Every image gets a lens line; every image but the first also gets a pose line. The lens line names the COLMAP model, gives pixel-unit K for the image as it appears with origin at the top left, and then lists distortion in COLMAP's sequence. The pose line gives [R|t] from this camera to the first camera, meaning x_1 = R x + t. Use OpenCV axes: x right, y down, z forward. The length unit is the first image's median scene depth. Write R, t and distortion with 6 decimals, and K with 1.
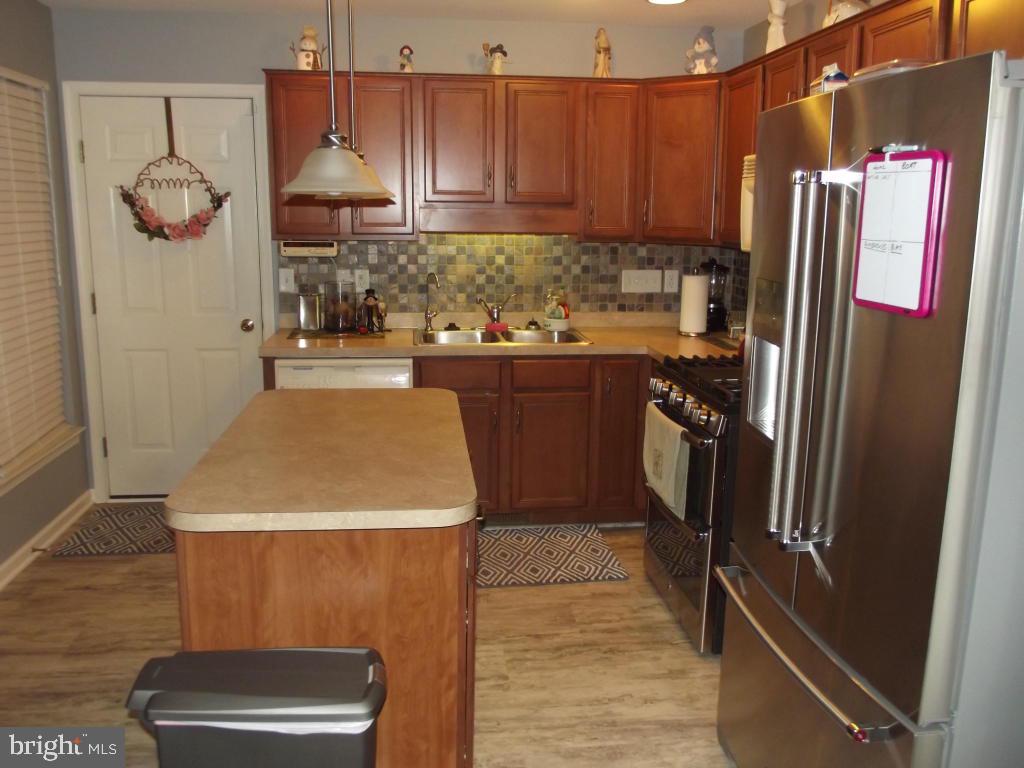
lens RADIAL K [[866.7, 0, 511.6], [0, 866.7, 380.6], [0, 0, 1]] dist [-0.032642, 0.004313]
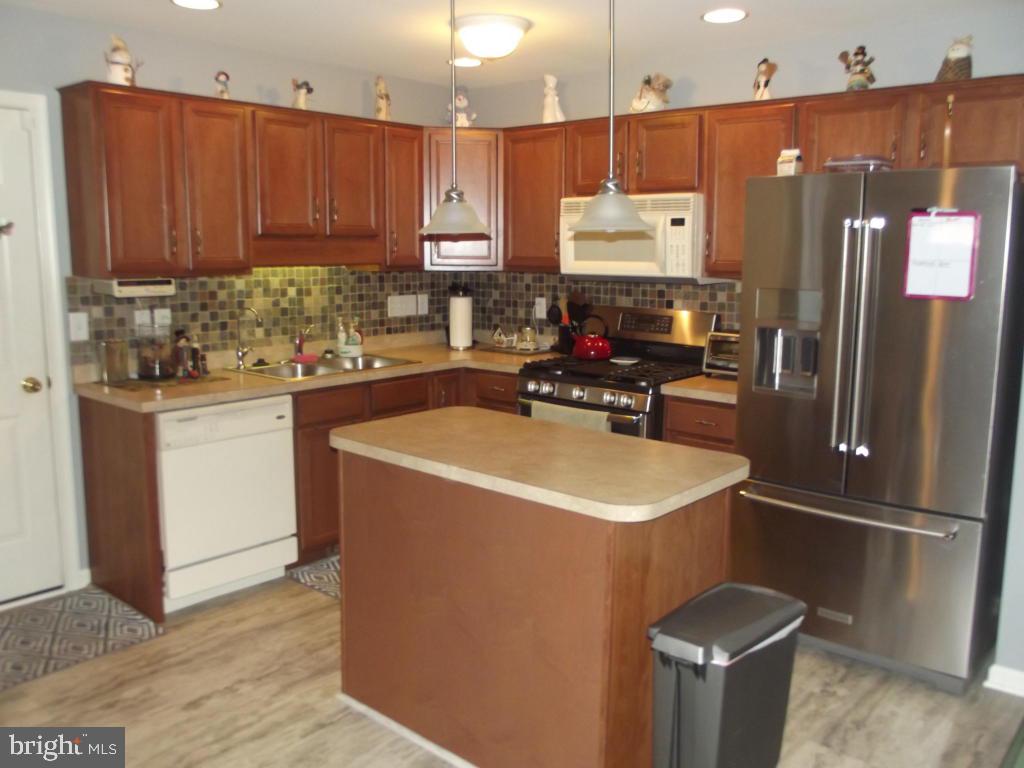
lens RADIAL K [[866.7, 0, 510.4], [0, 866.7, 383.2], [0, 0, 1]] dist [-0.032642, 0.004313]
pose [[0.739267, -0.113140, 0.663840, -0.507157], [0.132126, 0.990994, 0.021759, -0.023426], [-0.660323, 0.071624, 0.747558, 0.094901]]
